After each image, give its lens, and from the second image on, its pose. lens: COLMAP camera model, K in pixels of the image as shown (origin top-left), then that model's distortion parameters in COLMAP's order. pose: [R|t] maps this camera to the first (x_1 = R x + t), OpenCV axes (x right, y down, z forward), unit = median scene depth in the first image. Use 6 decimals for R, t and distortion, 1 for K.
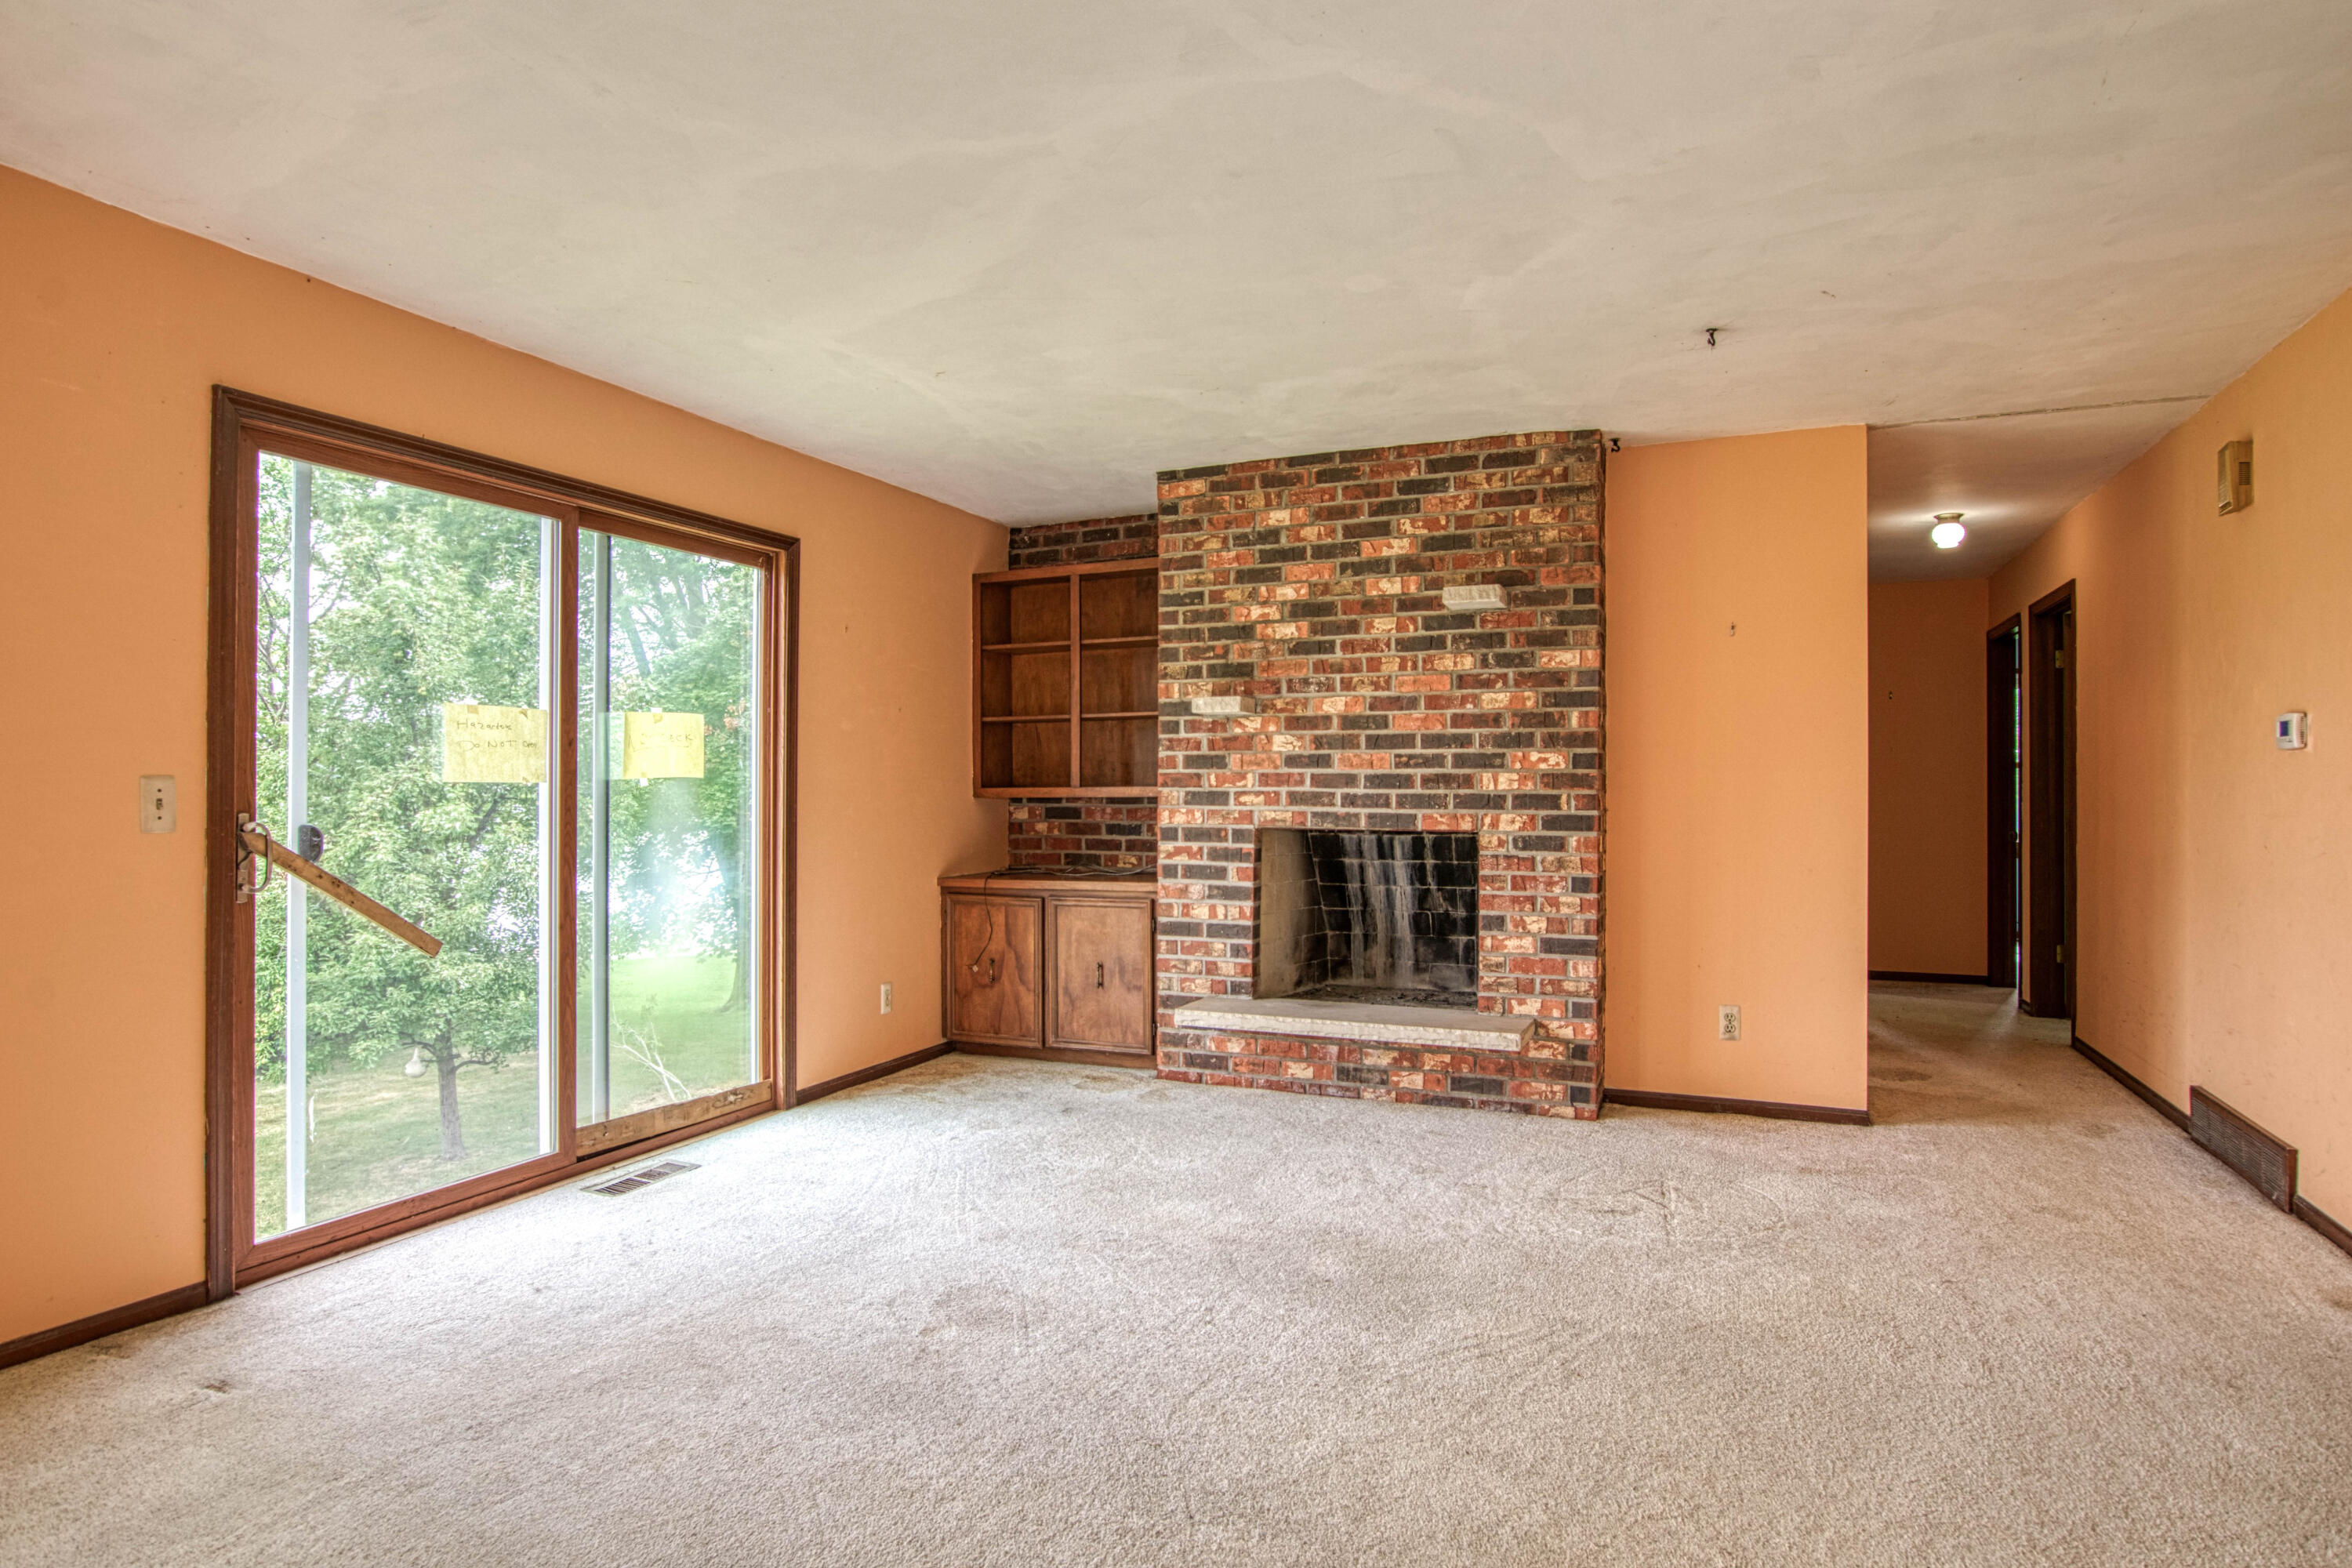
lens RADIAL K [[1326.0, 0, 1166.2], [0, 1326.0, 787.2], [0, 0, 1]] dist [-0.008826, -0.000111]
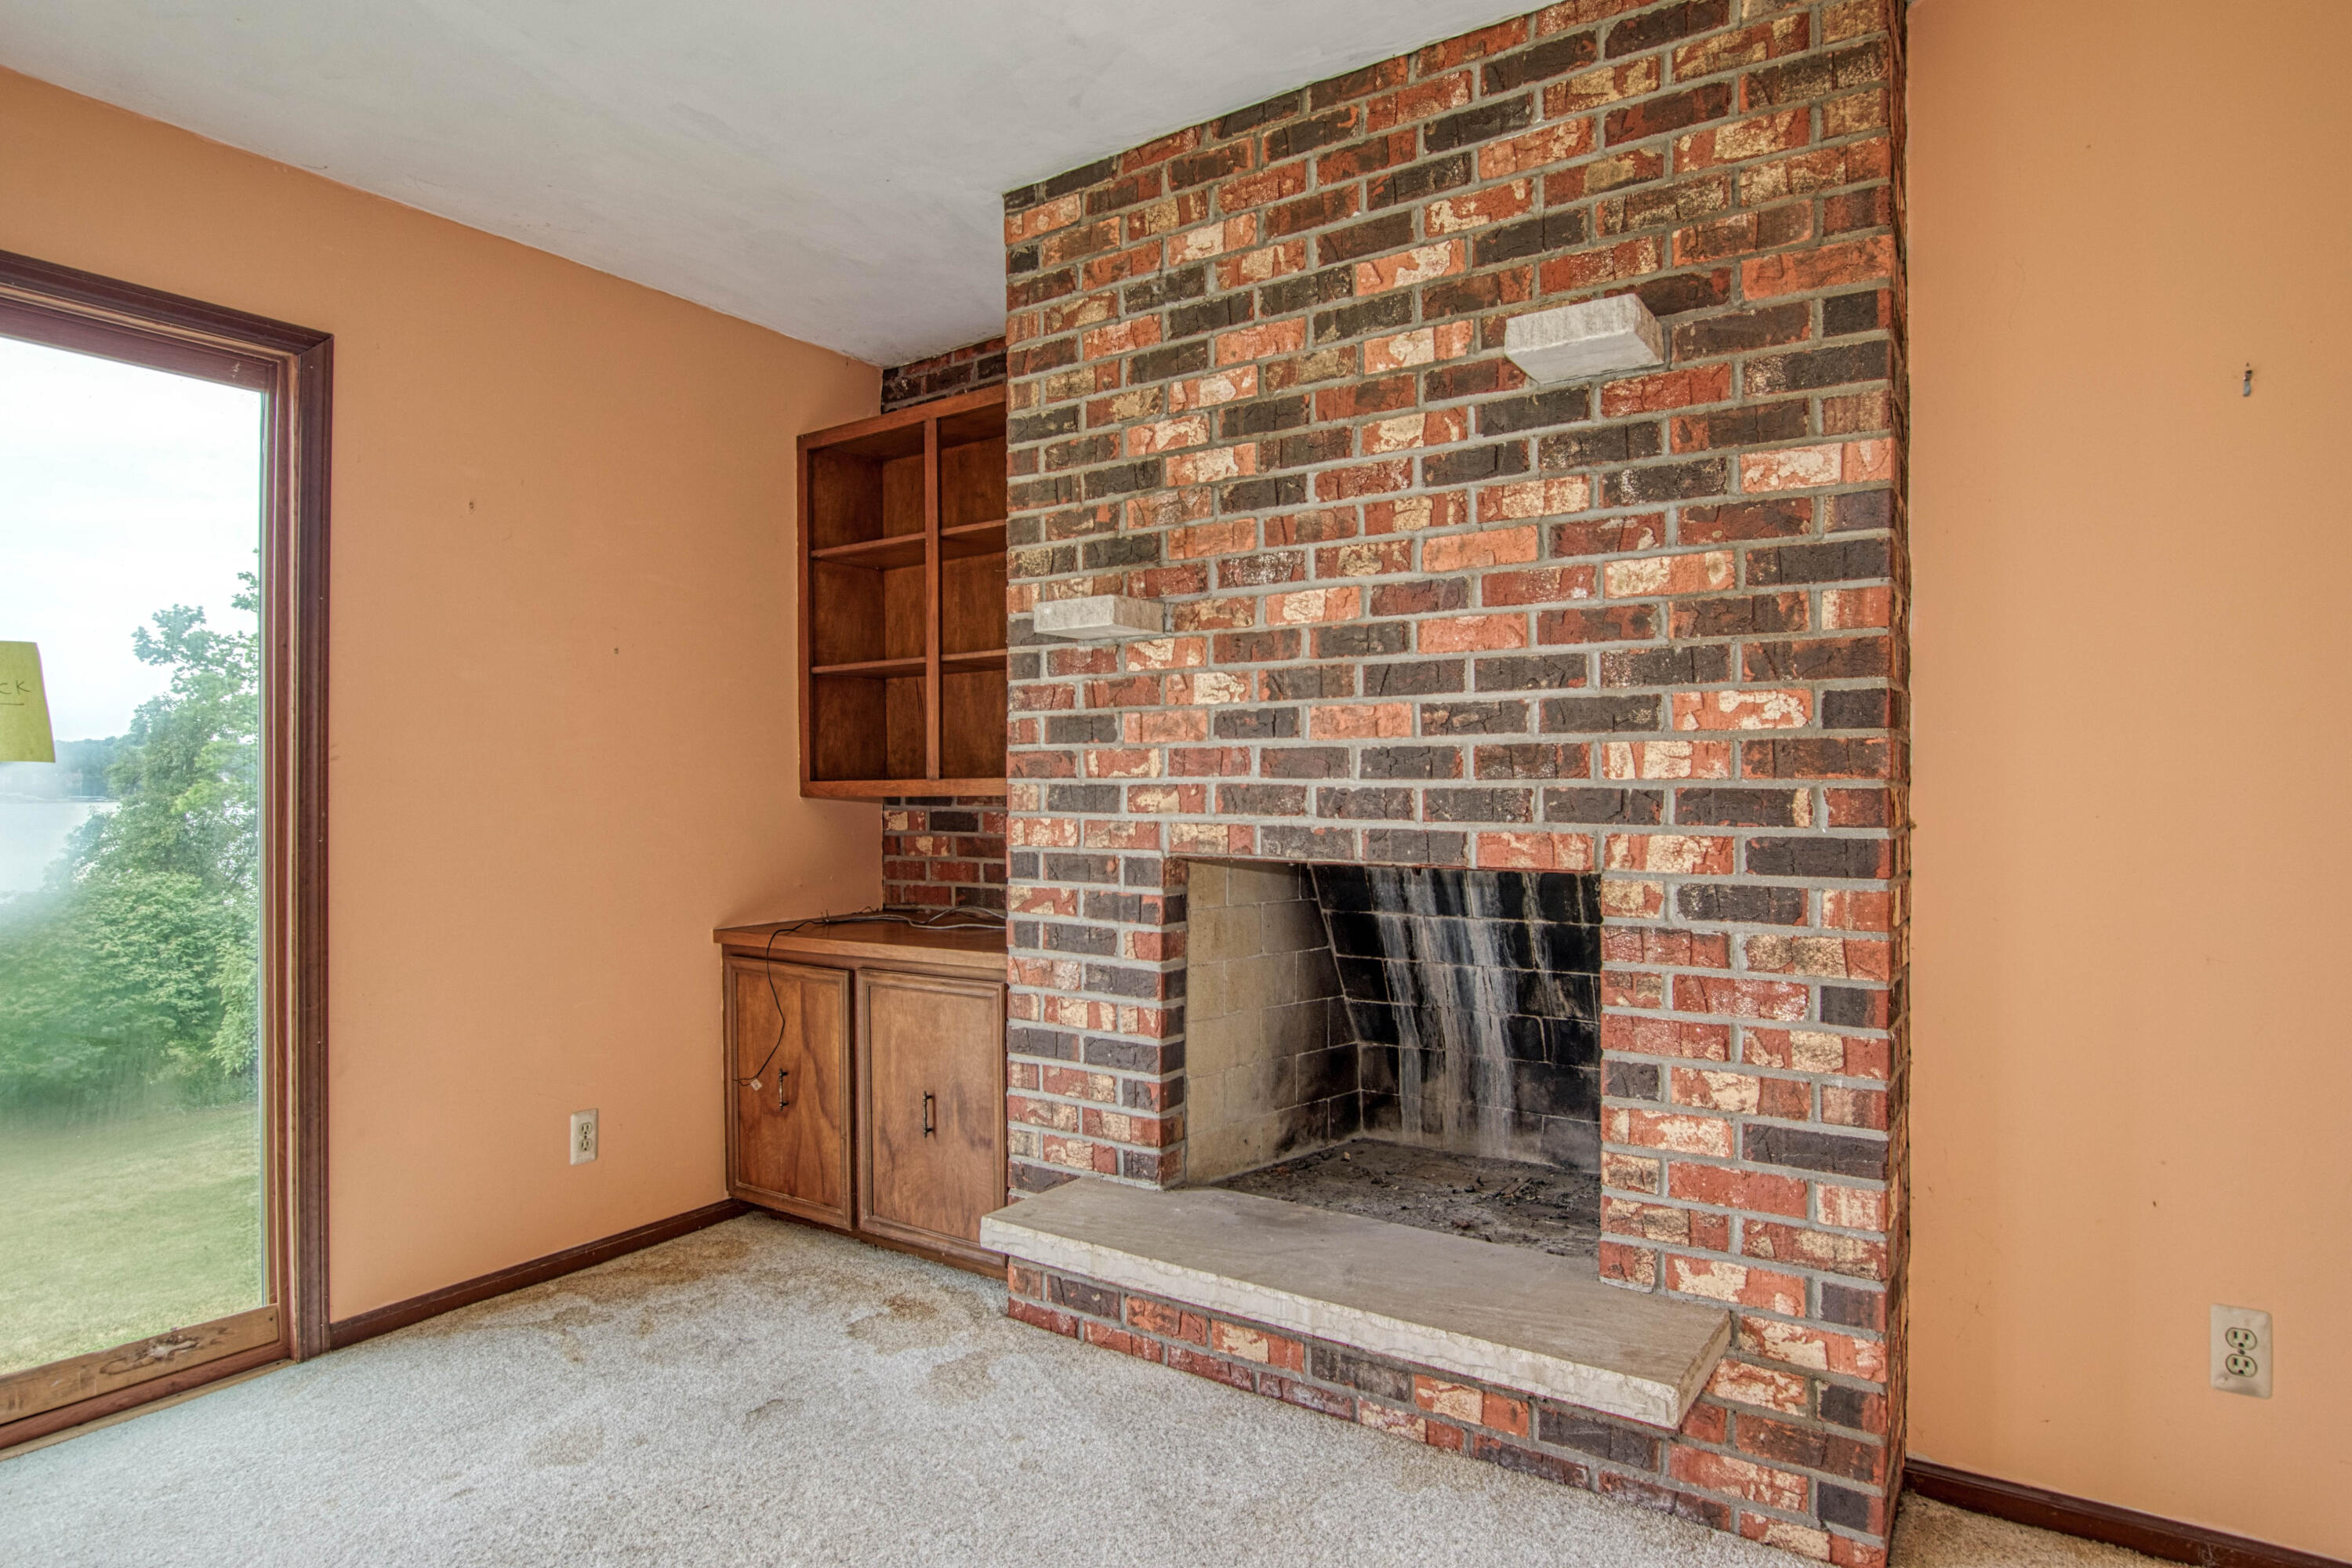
lens RADIAL K [[1326.0, 0, 1166.2], [0, 1326.0, 787.2], [0, 0, 1]] dist [-0.008826, -0.000111]
pose [[0.981006, -0.003097, -0.193954, 0.173125], [0.003726, 0.999989, 0.002879, 0.002628], [0.193943, -0.003547, 0.981006, 0.516547]]
